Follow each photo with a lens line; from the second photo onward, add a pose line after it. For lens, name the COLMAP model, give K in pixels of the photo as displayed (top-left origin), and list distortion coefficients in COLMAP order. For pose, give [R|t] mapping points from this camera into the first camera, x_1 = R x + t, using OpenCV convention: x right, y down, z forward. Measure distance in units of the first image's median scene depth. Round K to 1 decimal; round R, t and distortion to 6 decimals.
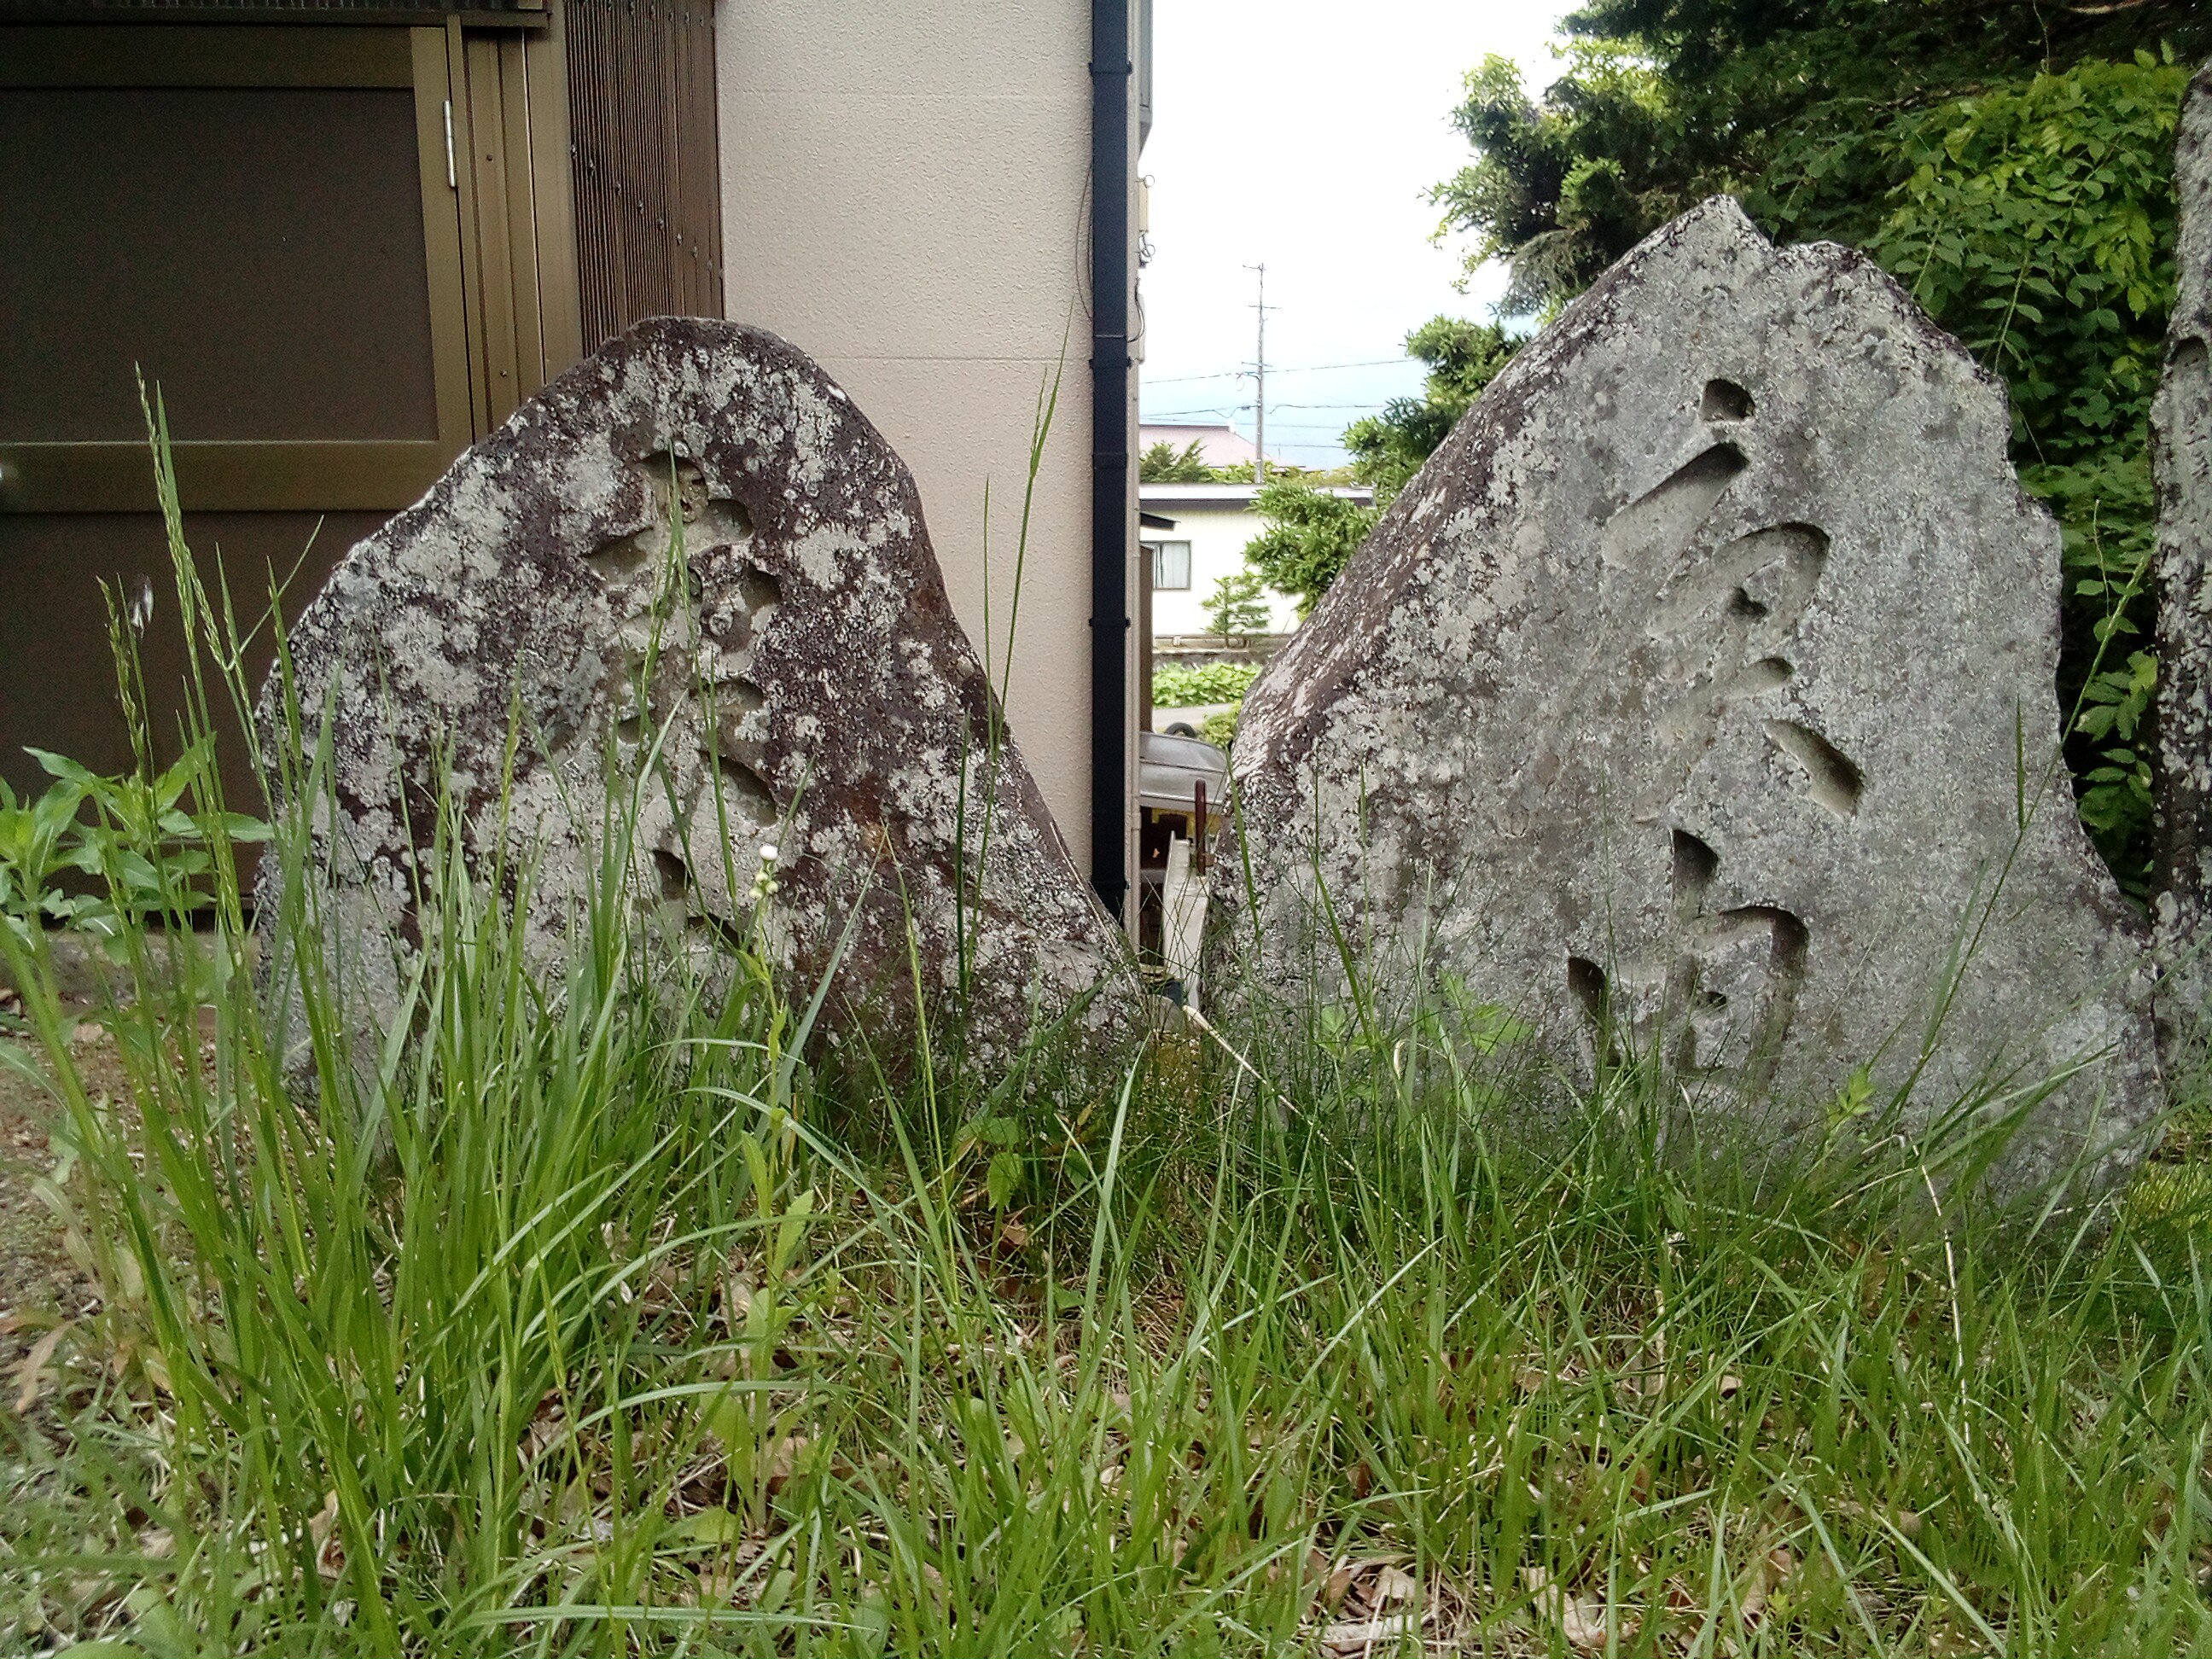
lens RADIAL K [[1778.5, 0, 1106.0], [0, 1778.5, 829.5], [0, 0, 1]] dist [0.078387, -0.132723]
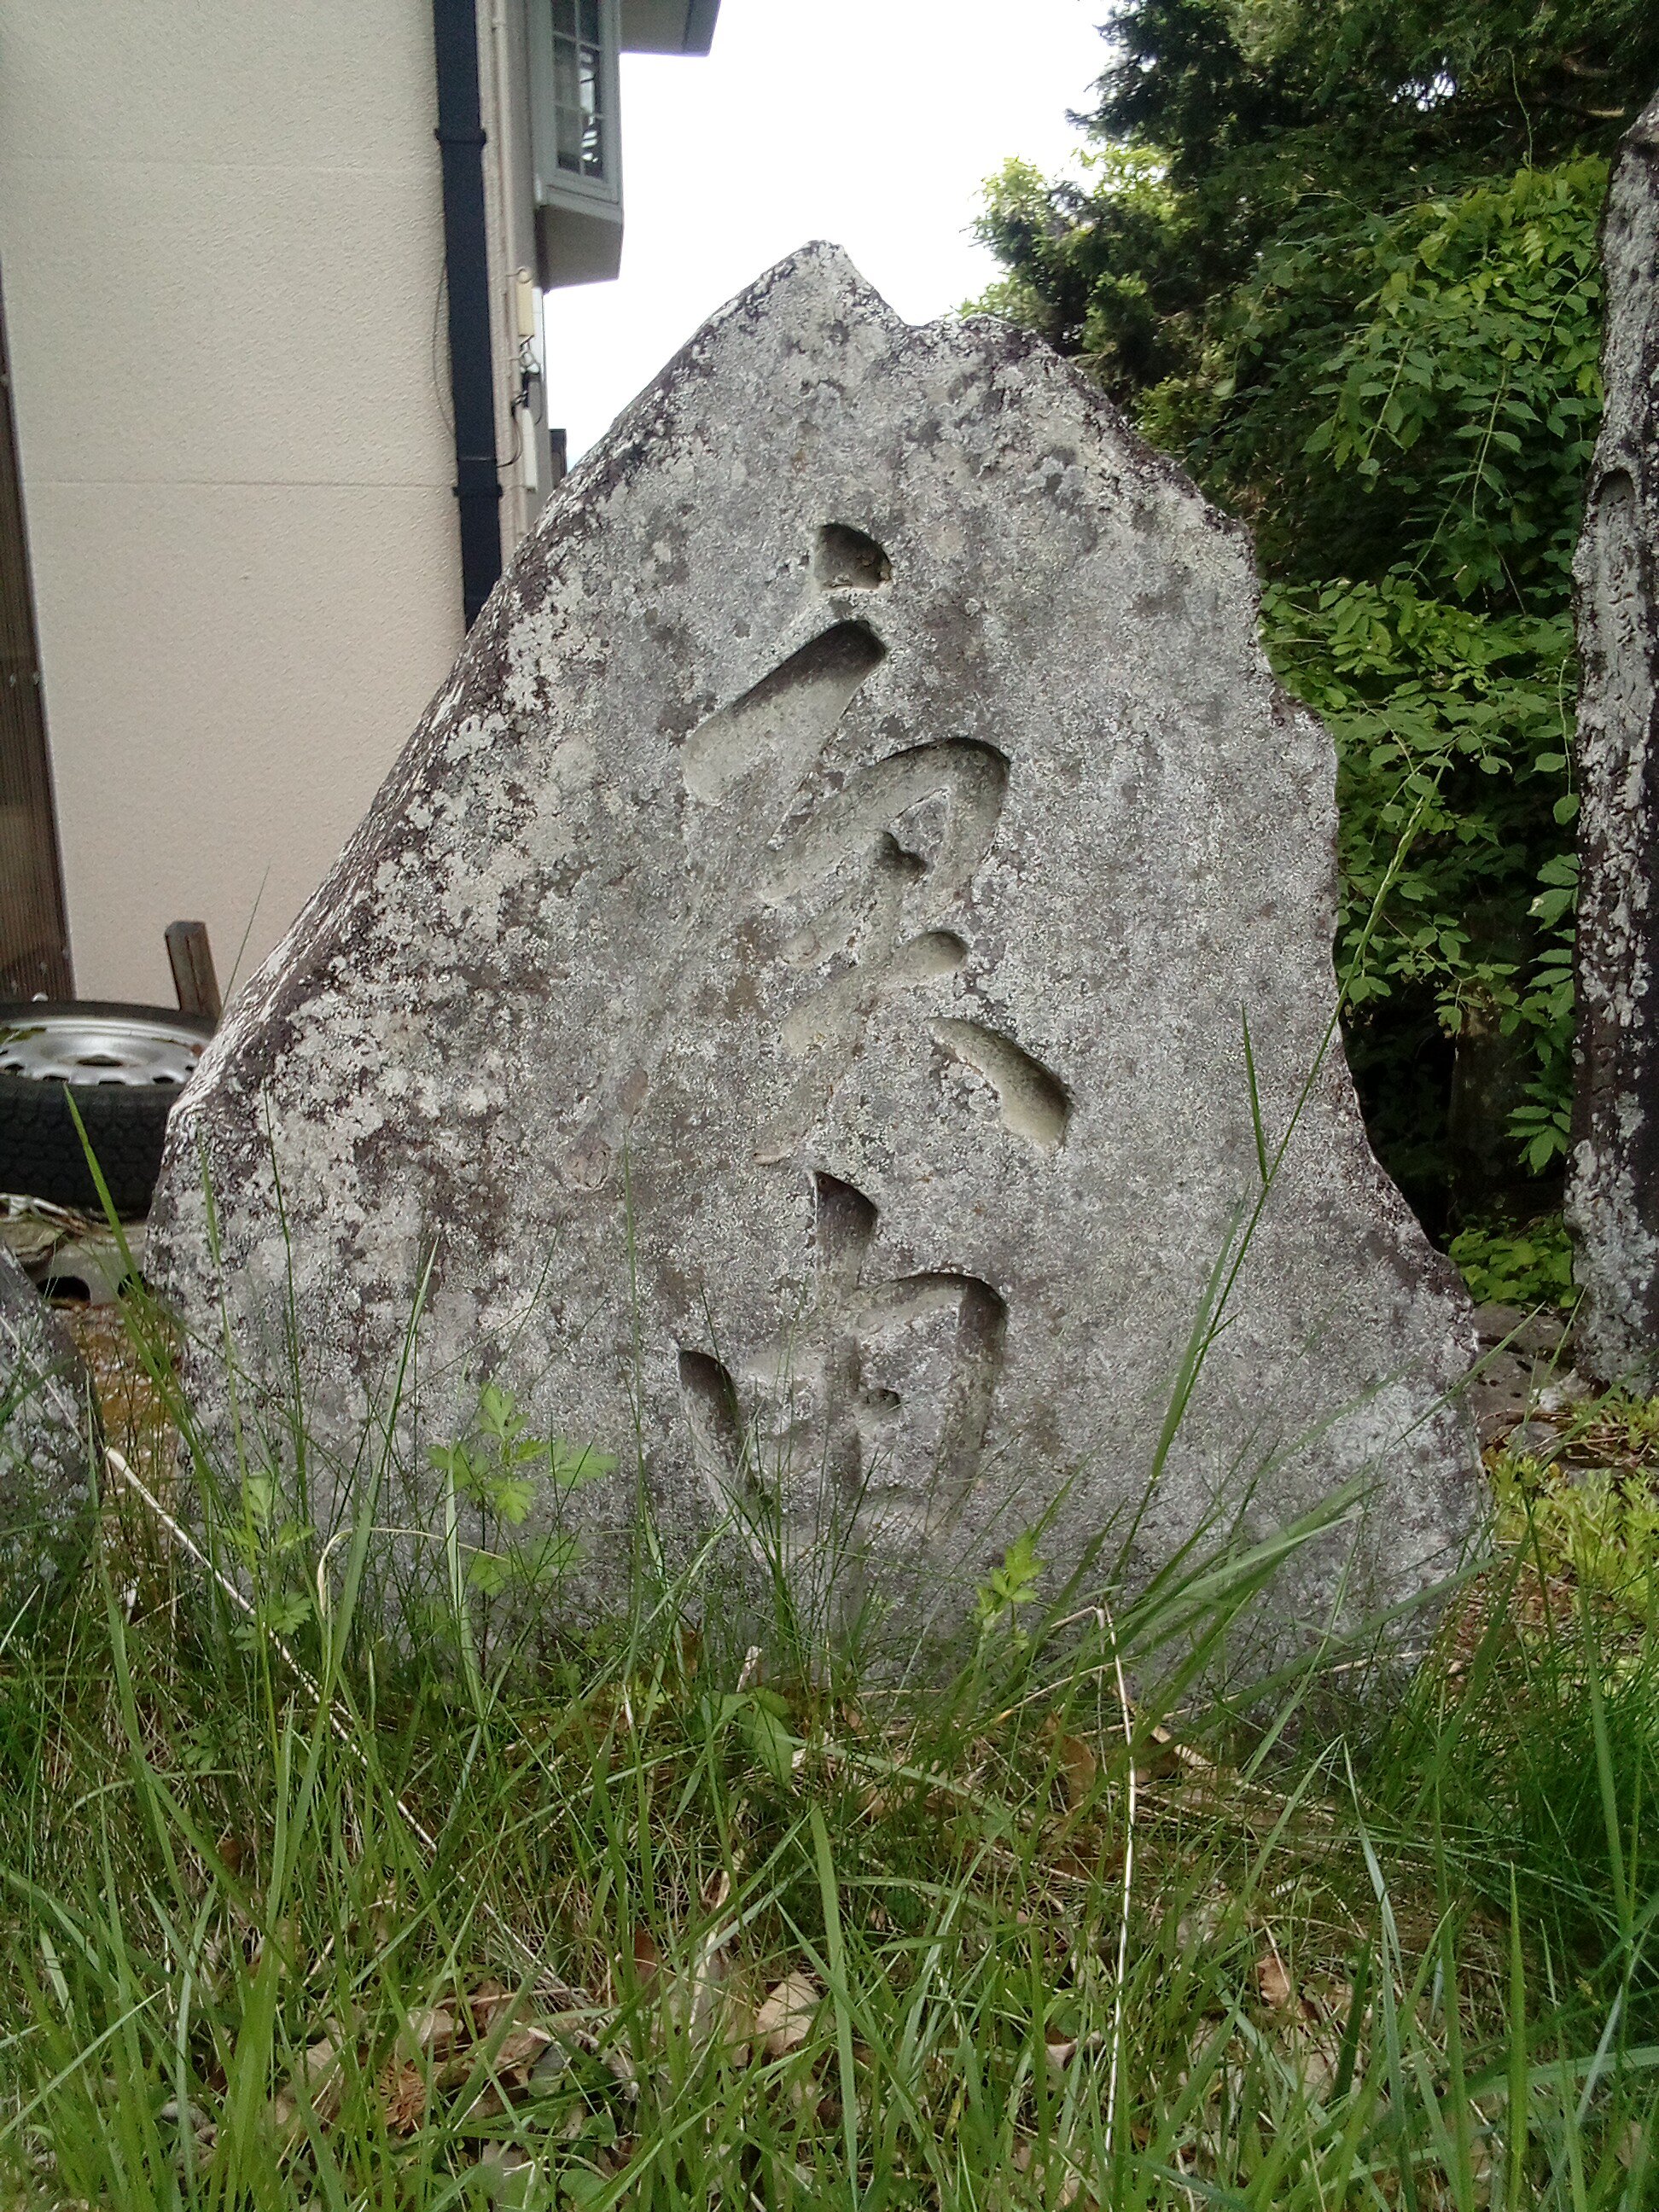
lens RADIAL K [[1780.0, 0, 829.5], [0, 1780.0, 1106.0], [0, 0, 1]] dist [0.091567, -0.182233]
pose [[0.996685, -0.020682, 0.078685, 0.270778], [0.014856, 0.997154, 0.073920, -0.079158], [-0.079990, -0.072506, 0.994155, 0.301372]]
